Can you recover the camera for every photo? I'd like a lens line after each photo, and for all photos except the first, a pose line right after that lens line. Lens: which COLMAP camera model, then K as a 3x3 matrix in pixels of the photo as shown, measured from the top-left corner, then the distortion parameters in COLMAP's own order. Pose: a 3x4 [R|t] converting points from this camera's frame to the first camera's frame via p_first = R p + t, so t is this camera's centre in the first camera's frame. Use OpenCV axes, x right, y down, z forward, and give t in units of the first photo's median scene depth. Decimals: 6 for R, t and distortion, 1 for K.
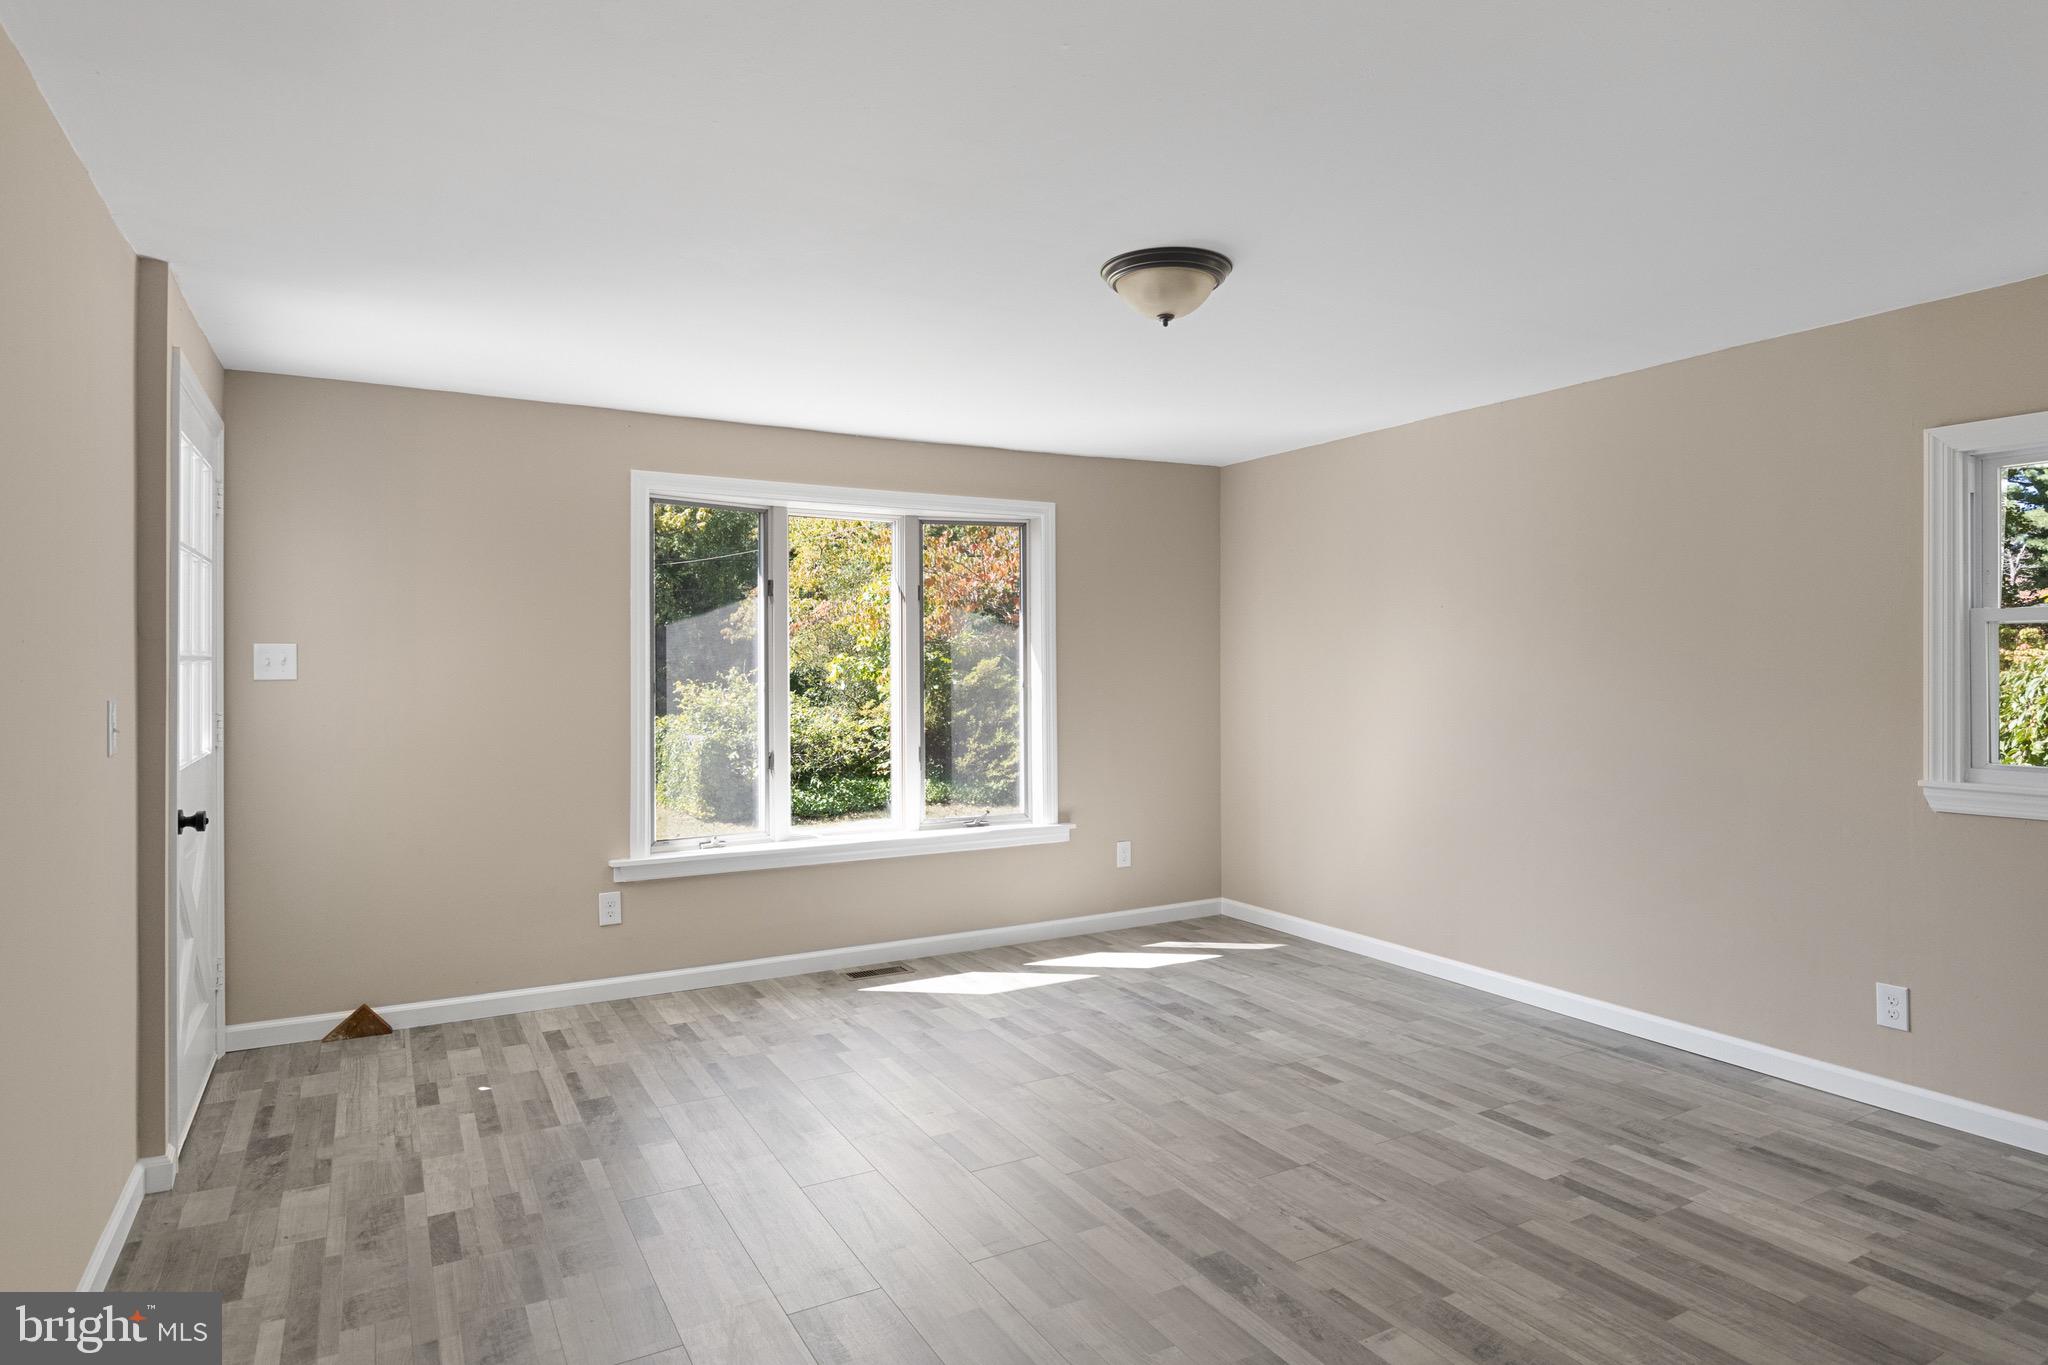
lens RADIAL K [[1164.3, 0, 1027.8], [0, 1164.3, 672.0], [0, 0, 1]] dist [-0.000737, -0.000247]
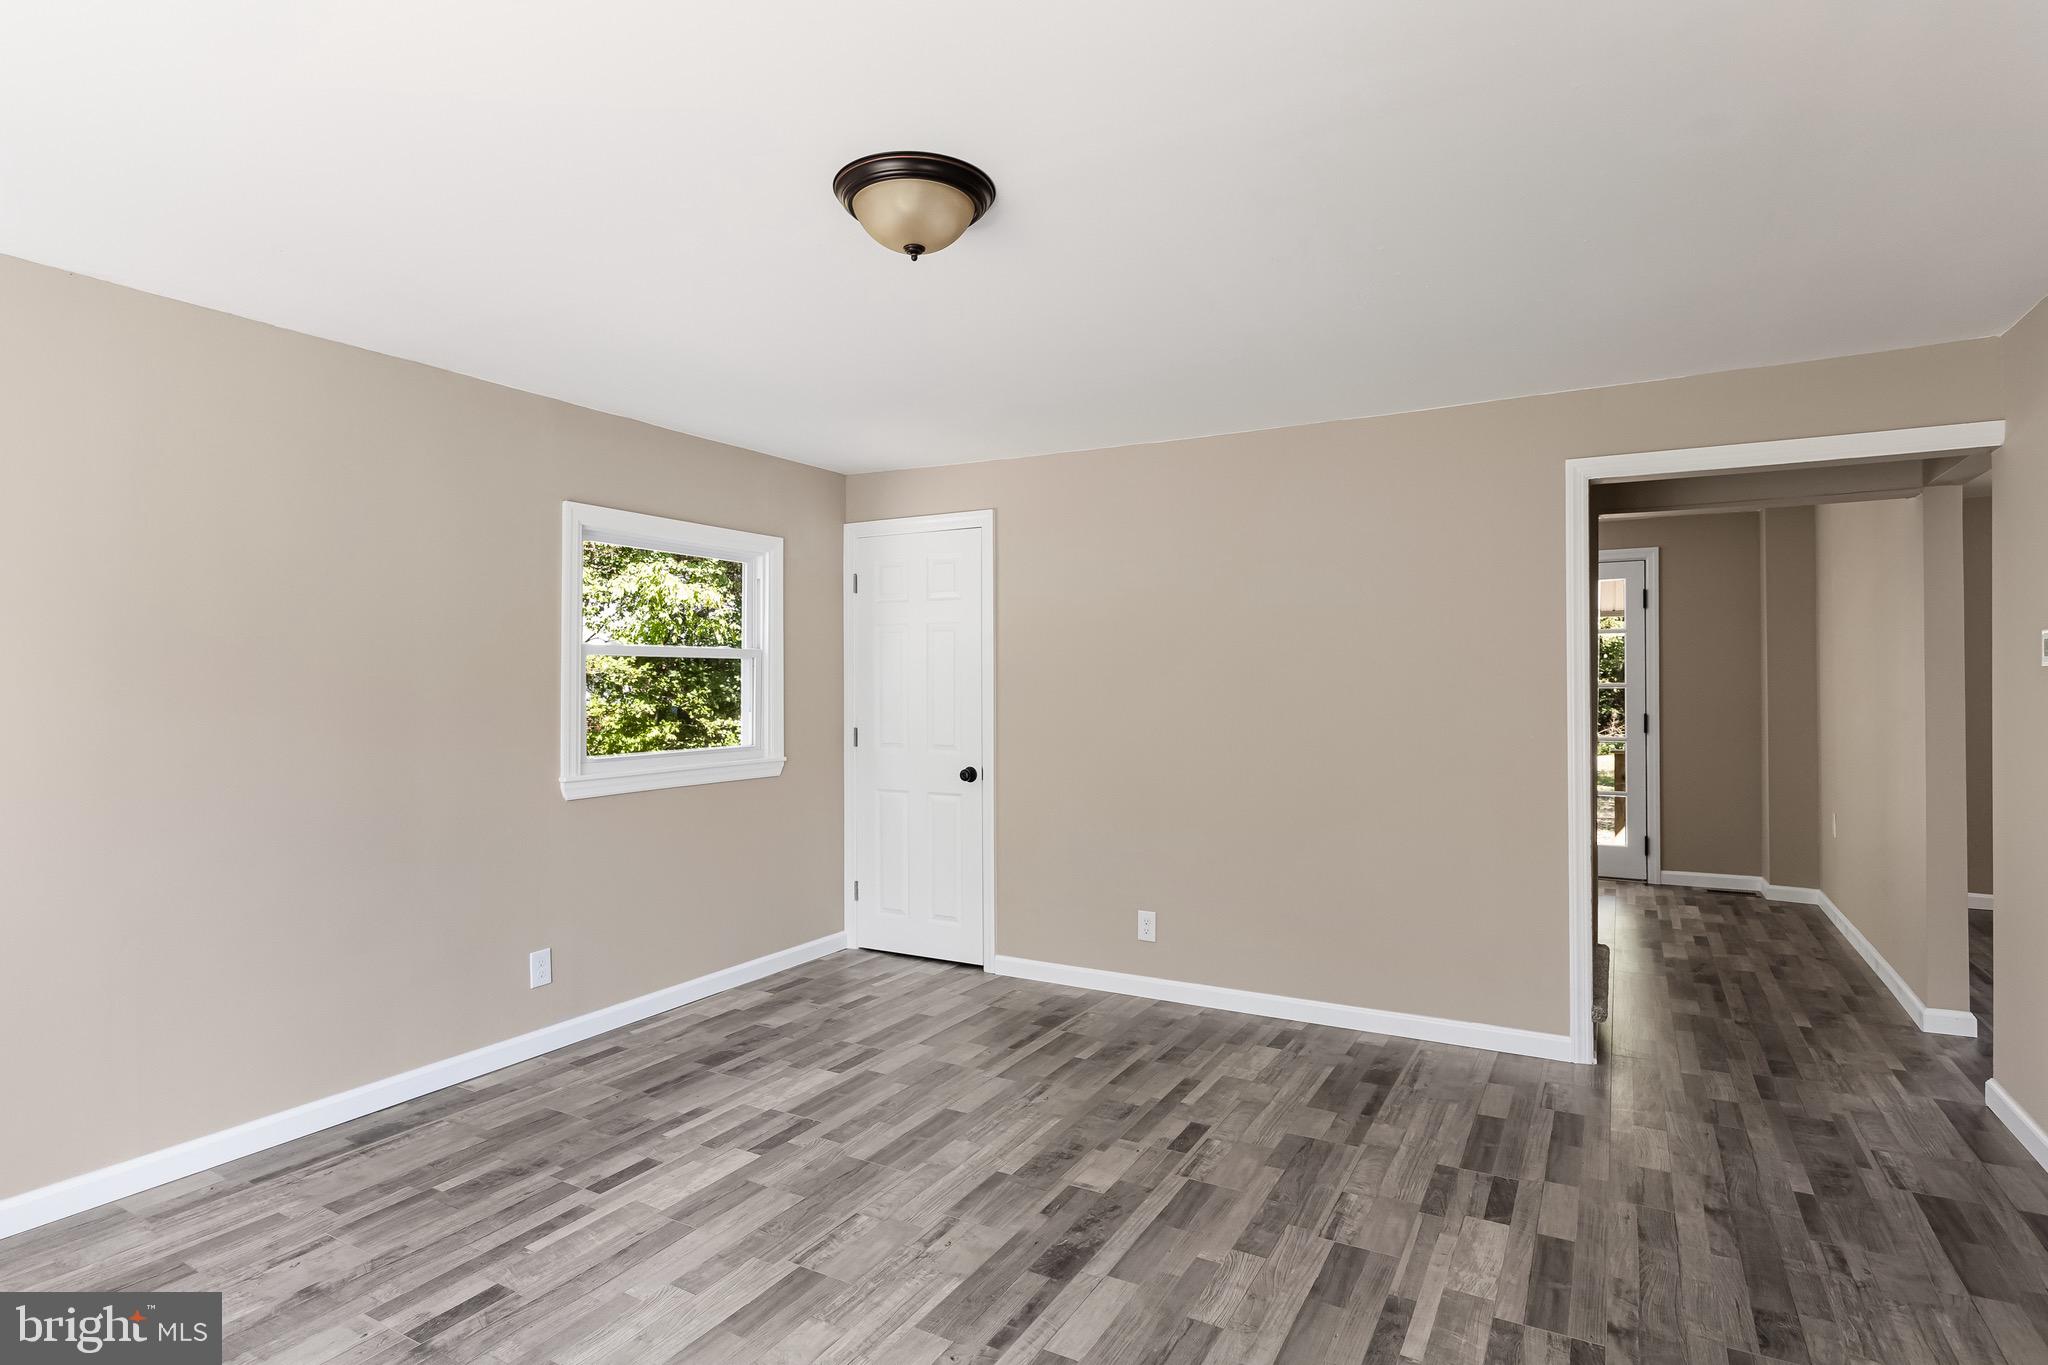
lens RADIAL K [[1090.4, 0, 1028.7], [0, 1090.4, 684.7], [0, 0, 1]] dist [-0.002343, -0.000615]
pose [[-0.534831, 0.006459, 0.844934, -0.509484], [0.010140, 0.999948, -0.001226, -0.001129], [-0.844898, 0.007912, -0.534869, 1.223937]]
